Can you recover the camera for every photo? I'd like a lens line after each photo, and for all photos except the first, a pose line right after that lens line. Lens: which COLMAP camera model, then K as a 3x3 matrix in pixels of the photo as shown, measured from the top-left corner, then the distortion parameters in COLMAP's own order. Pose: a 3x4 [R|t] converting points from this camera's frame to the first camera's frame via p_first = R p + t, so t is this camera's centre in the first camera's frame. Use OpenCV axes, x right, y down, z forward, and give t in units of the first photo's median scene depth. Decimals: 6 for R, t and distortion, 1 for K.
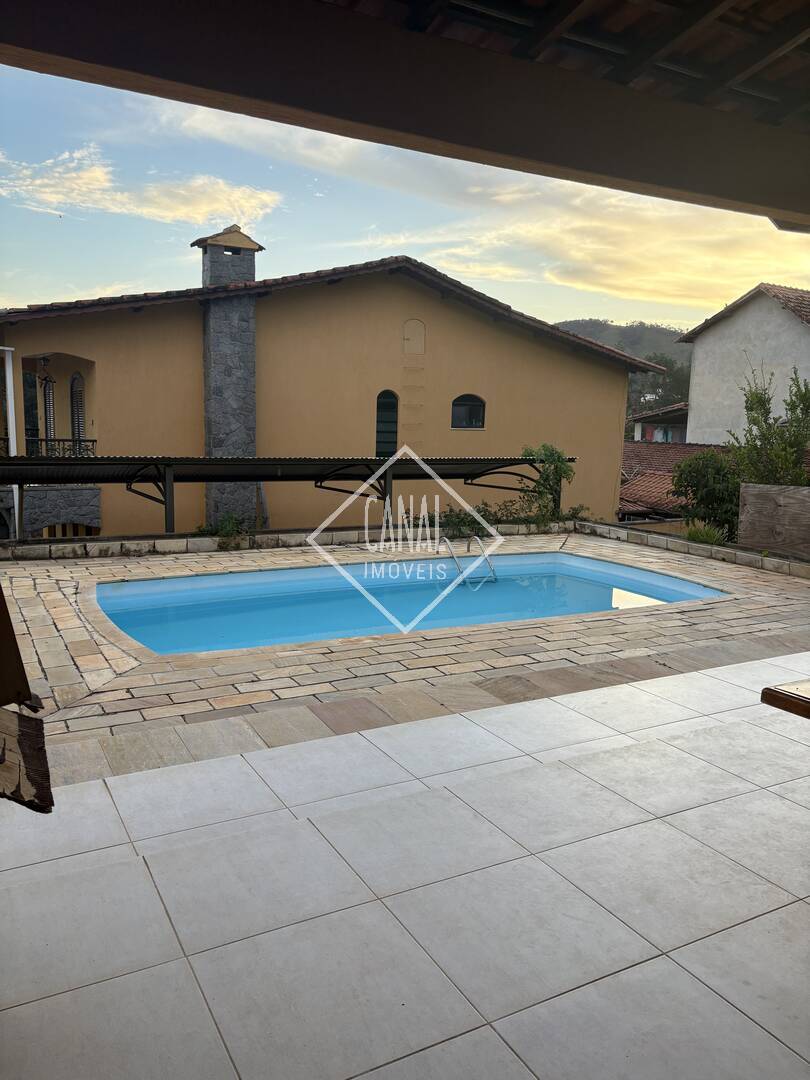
lens RADIAL K [[816.7, 0, 404.5], [0, 816.7, 537.5], [0, 0, 1]] dist [0.047091, -0.047859]
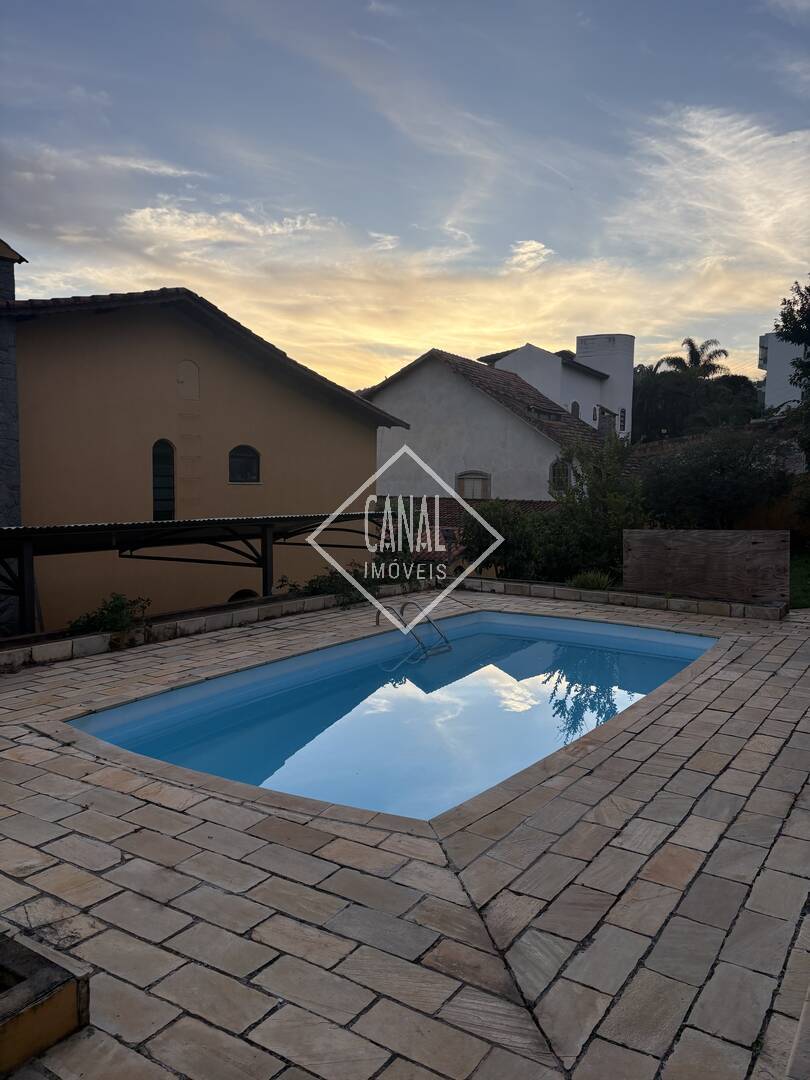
lens RADIAL K [[816.7, 0, 397.2], [0, 816.7, 534.9], [0, 0, 1]] dist [0.047091, -0.047859]
pose [[0.883974, -0.046369, 0.465230, -0.331705], [0.079035, 0.995569, -0.050944, -0.029206], [-0.460807, 0.081803, 0.883722, 0.219599]]
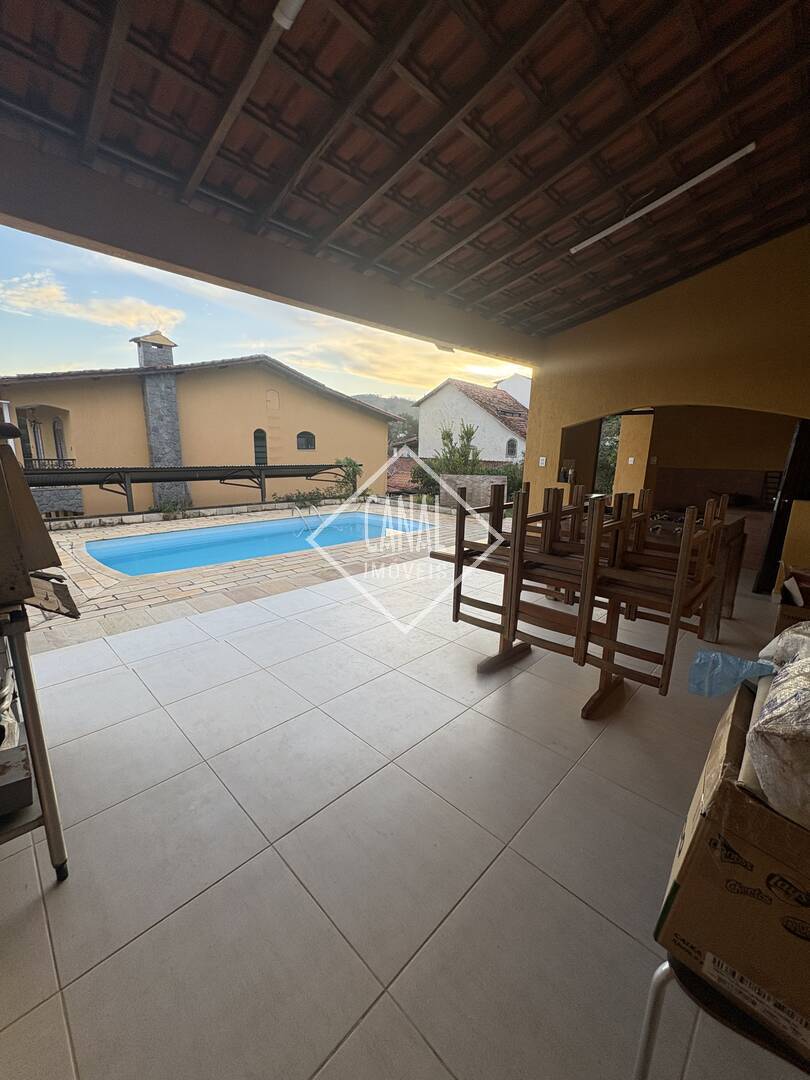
lens RADIAL K [[429.9, 0, 406.1], [0, 429.9, 539.9], [0, 0, 1]] dist [0.002499, 0.002827]
pose [[0.957066, -0.069864, 0.281325, 0.007754], [0.050248, 0.995814, 0.076355, 0.012297], [-0.285481, -0.058941, 0.956570, -0.031177]]
